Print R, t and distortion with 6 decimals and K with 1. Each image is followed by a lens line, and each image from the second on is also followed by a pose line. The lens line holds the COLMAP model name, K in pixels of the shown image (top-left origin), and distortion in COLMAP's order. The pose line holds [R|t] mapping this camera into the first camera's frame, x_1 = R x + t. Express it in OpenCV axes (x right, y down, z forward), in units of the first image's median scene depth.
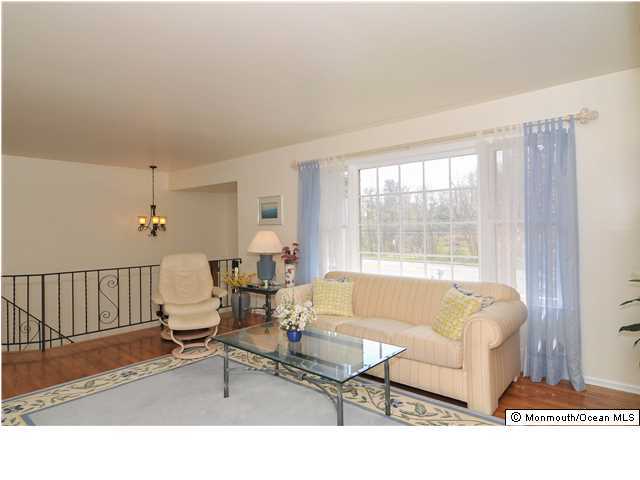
lens RADIAL K [[368.2, 0, 317.2], [0, 368.2, 222.3], [0, 0, 1]] dist [0.000656, -0.002255]
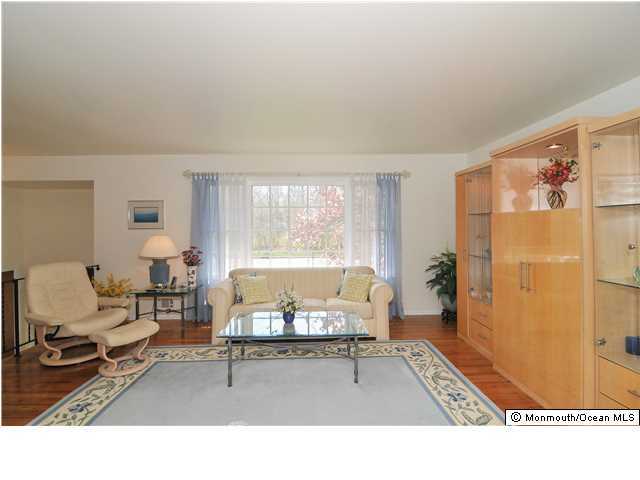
lens RADIAL K [[309.8, 0, 322.3], [0, 309.8, 220.9], [0, 0, 1]] dist [-0.000115, -0.017779]
pose [[0.732377, 0.015933, 0.680713, -0.423601], [-0.014124, 0.999867, -0.008207, -0.017184], [-0.680753, -0.003604, 0.732504, 0.071712]]
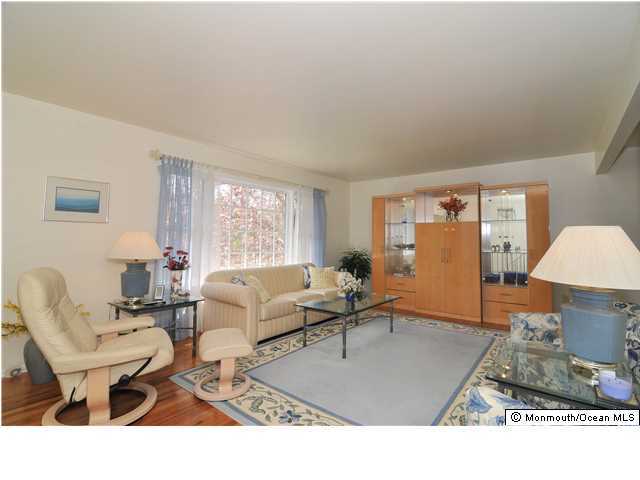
lens RADIAL K [[309.8, 0, 322.3], [0, 309.8, 220.9], [0, 0, 1]] dist [-0.000115, -0.017779]
pose [[-0.042052, 0.061083, 0.997246, -0.849712], [-0.030615, 0.997582, -0.062395, 0.032017], [-0.998646, -0.033154, -0.040080, 0.699037]]
